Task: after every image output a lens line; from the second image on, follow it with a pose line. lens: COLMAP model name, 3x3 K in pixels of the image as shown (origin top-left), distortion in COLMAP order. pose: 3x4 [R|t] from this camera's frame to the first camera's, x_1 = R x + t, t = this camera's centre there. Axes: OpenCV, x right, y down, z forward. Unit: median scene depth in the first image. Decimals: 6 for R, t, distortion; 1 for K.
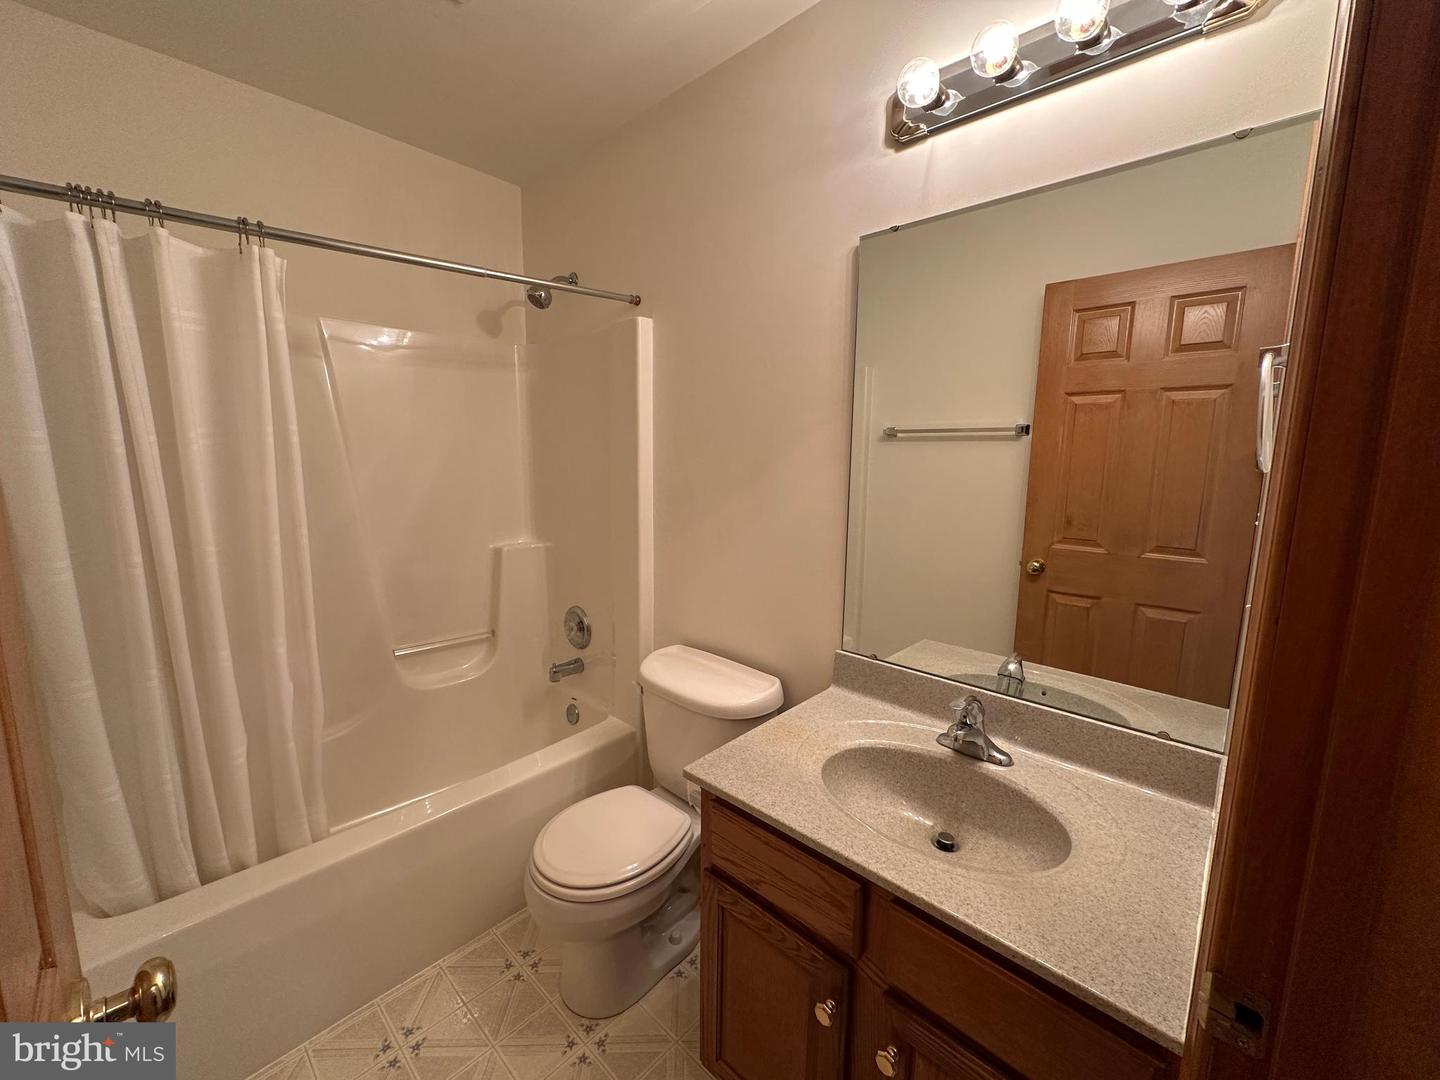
lens RADIAL K [[573.6, 0, 720.8], [0, 573.6, 539.6], [0, 0, 1]] dist [-0.000966, -0.000078]
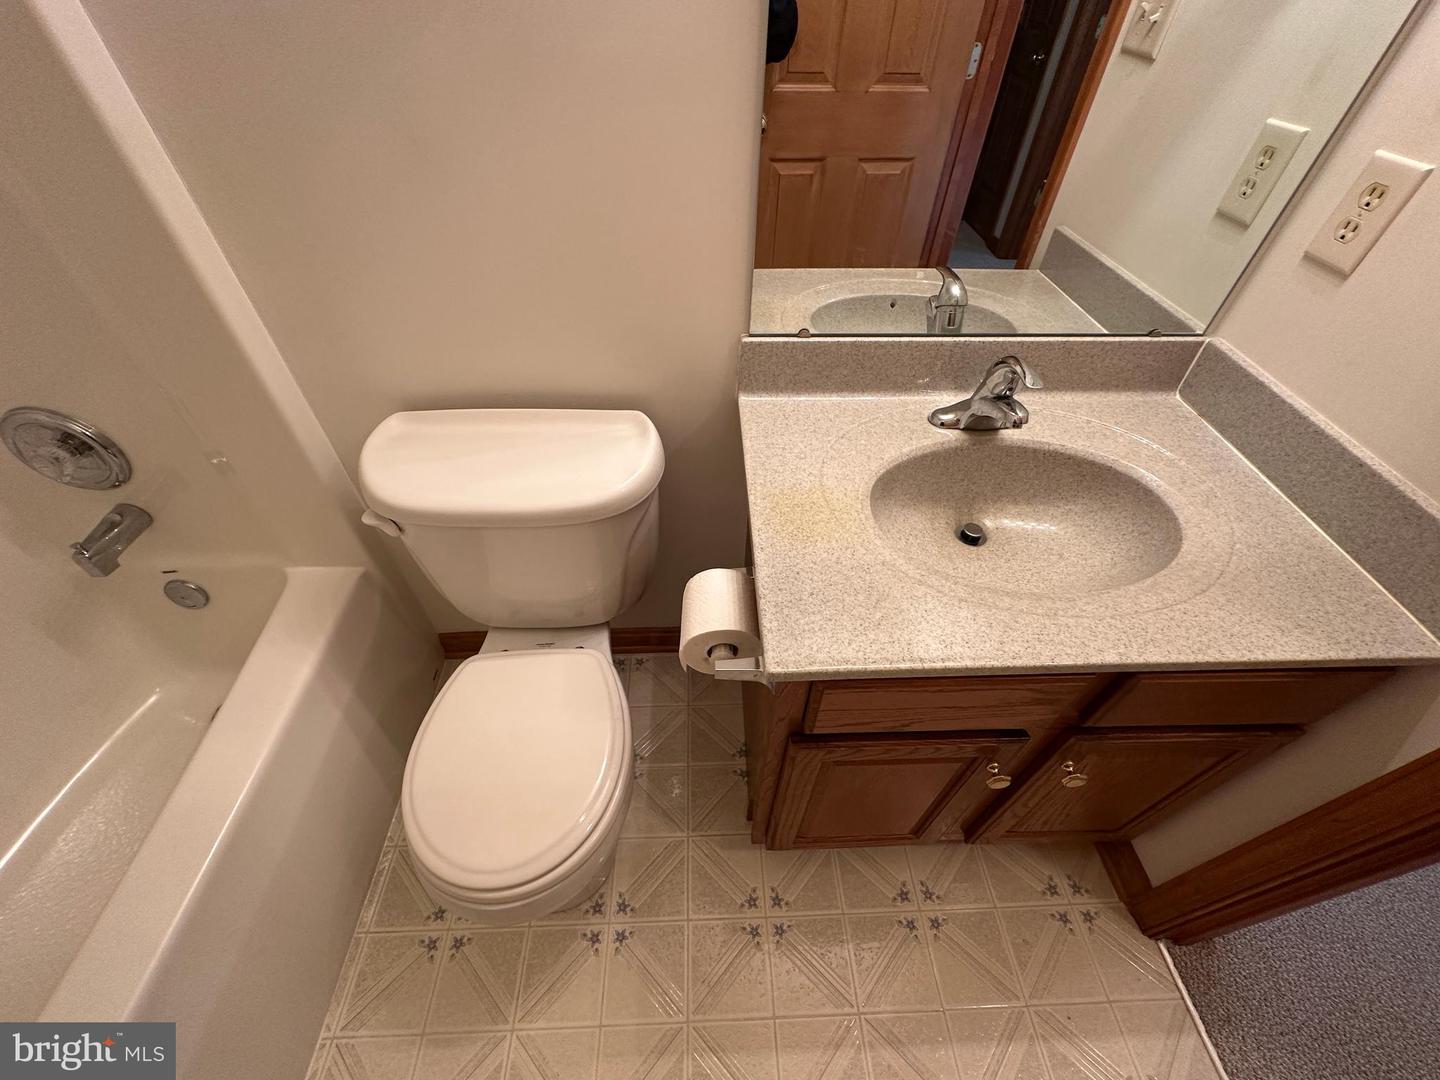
lens RADIAL K [[573.6, 0, 720.8], [0, 573.6, 539.6], [0, 0, 1]] dist [-0.000966, -0.000078]
pose [[0.708736, -0.504404, 0.493223, -0.160200], [0.098966, 0.763311, 0.638406, -0.026663], [-0.698497, -0.403649, 0.590905, 0.401500]]
